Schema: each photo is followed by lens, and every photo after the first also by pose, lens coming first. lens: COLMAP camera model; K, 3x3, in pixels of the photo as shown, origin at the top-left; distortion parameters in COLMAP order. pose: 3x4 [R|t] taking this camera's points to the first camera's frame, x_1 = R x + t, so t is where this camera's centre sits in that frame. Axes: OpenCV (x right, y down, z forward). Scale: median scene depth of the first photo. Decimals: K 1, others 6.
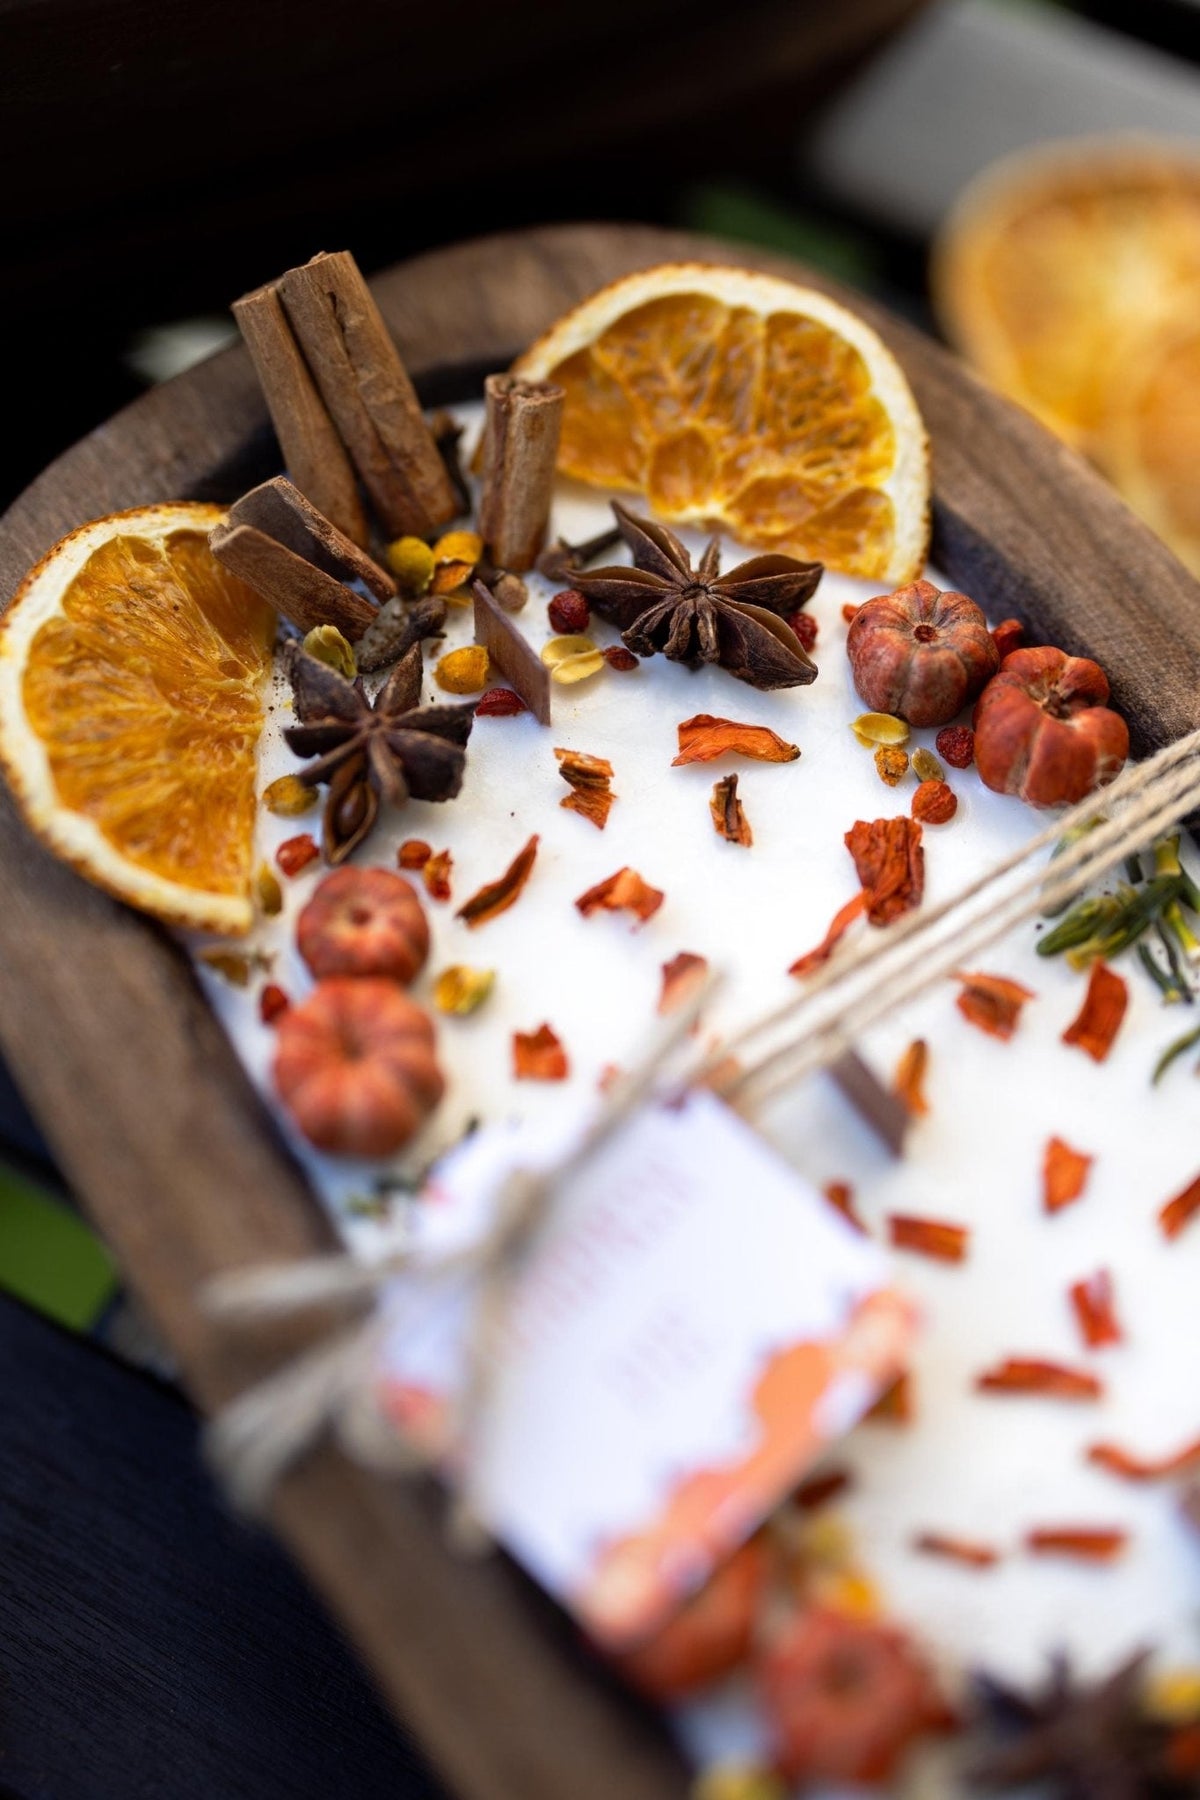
lens RADIAL K [[2813.5, 0, 600.0], [0, 2813.5, 900.0], [0, 0, 1]] dist [0.027103, 0.108581]
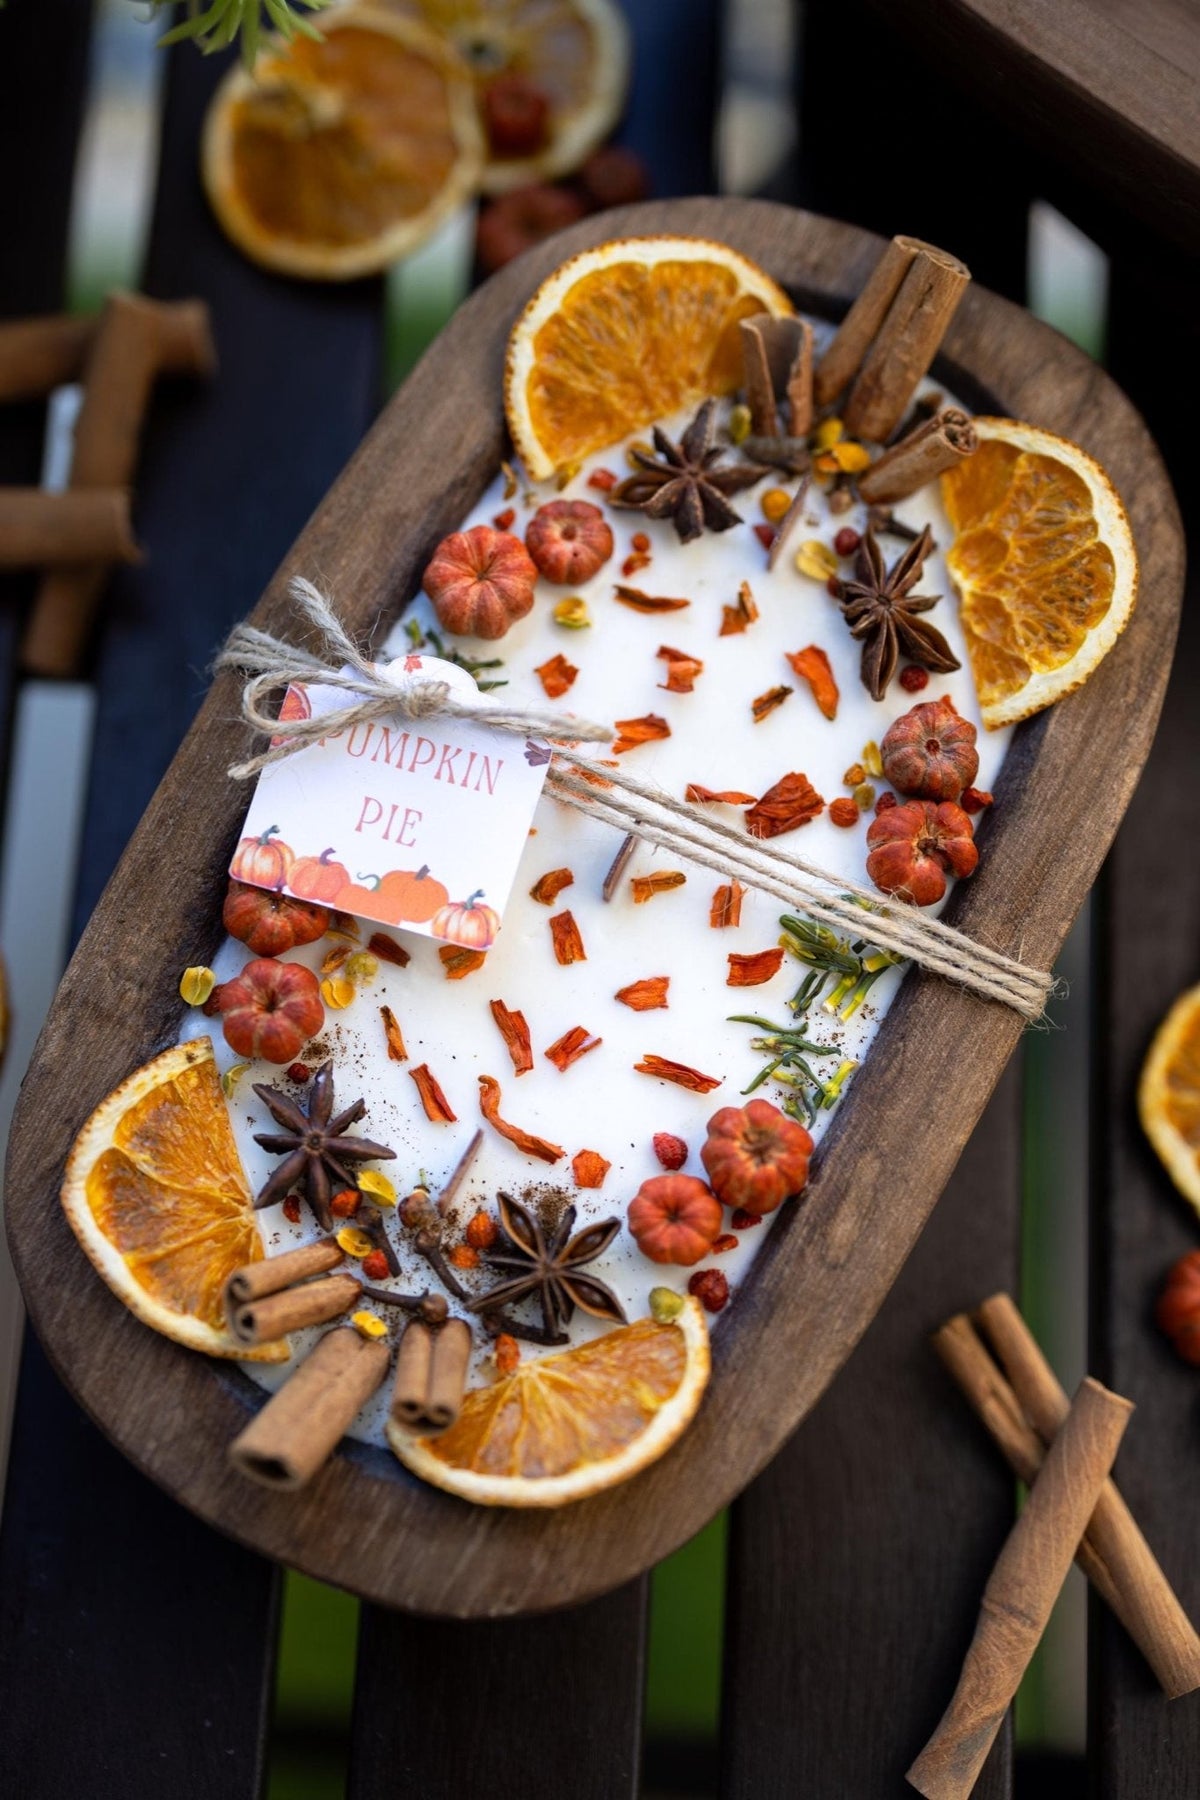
lens RADIAL K [[2813.5, 0, 600.0], [0, 2813.5, 900.0], [0, 0, 1]] dist [0.027103, 0.108581]
pose [[0.471674, 0.854888, -0.216077, 0.421373], [-0.780784, 0.518793, 0.348182, -0.430975], [0.409756, 0.004481, 0.912184, -0.420007]]
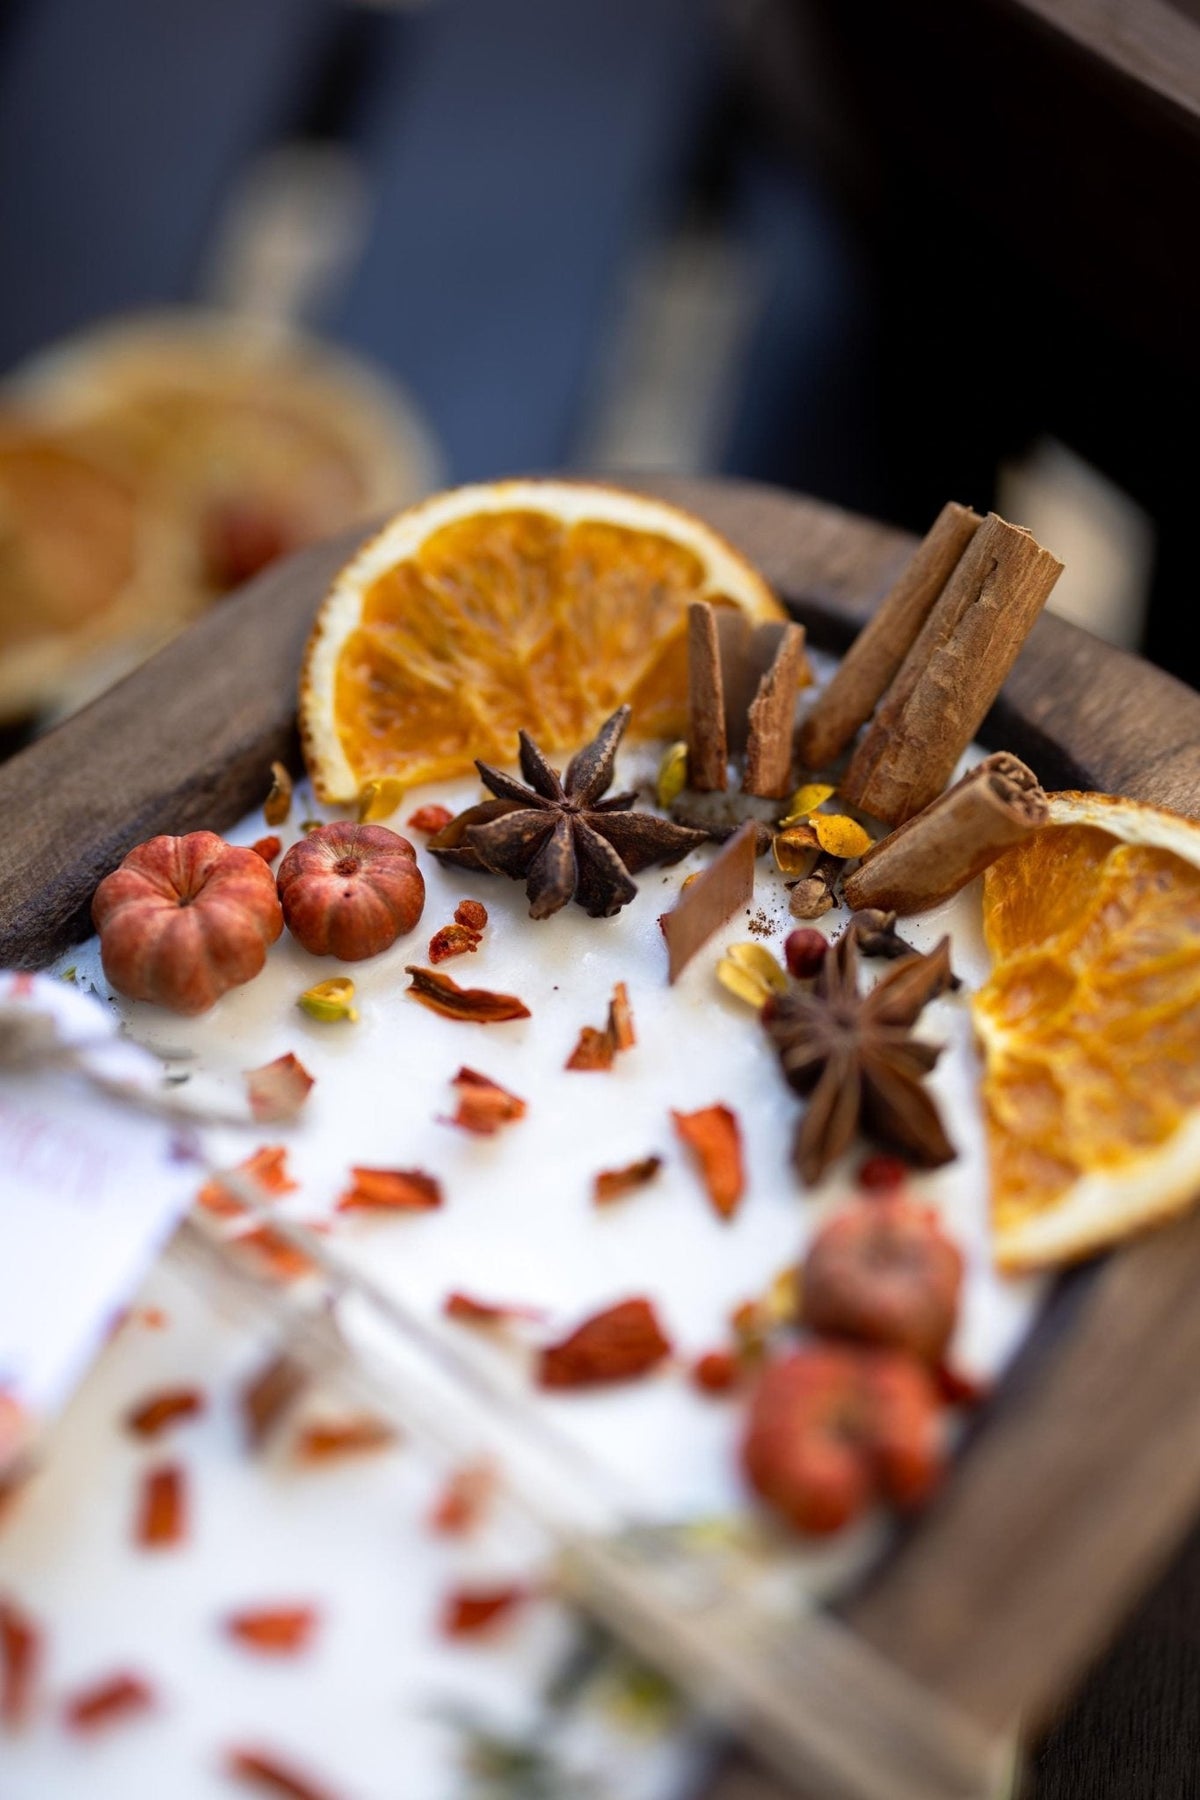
lens RADIAL K [[2930.4, 0, 600.0], [0, 2930.4, 900.0], [0, 0, 1]] dist [0.057969, 0.018576]
pose [[0.283651, 0.733047, -0.618211, 0.535953], [-0.827725, 0.512672, 0.228122, -0.272174], [0.484163, 0.447001, 0.752181, 0.281944]]
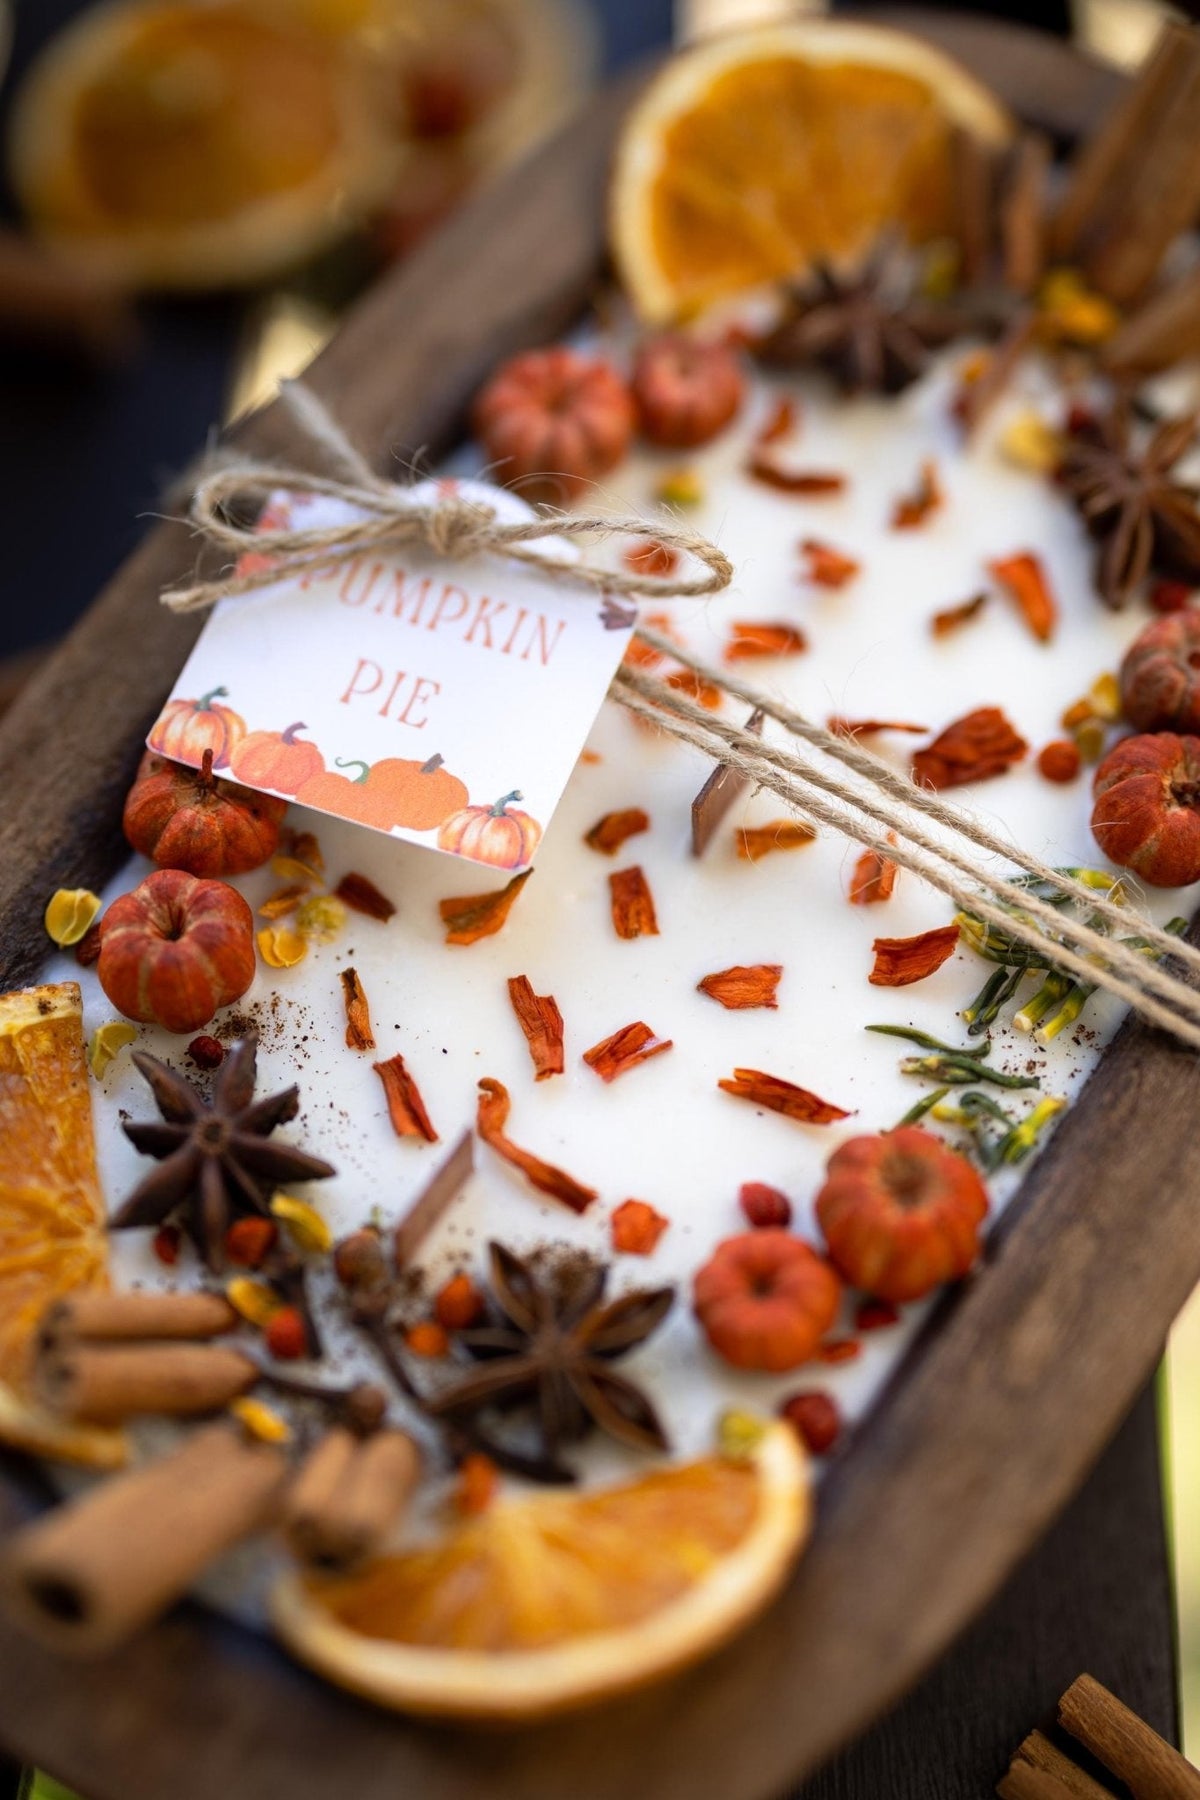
lens RADIAL K [[2930.4, 0, 600.0], [0, 2930.4, 900.0], [0, 0, 1]] dist [0.057969, 0.018576]
pose [[0.387007, 0.787584, -0.479517, 0.598852], [-0.808733, 0.539726, 0.233765, -0.120917], [0.442917, 0.297332, 0.845824, 0.052332]]
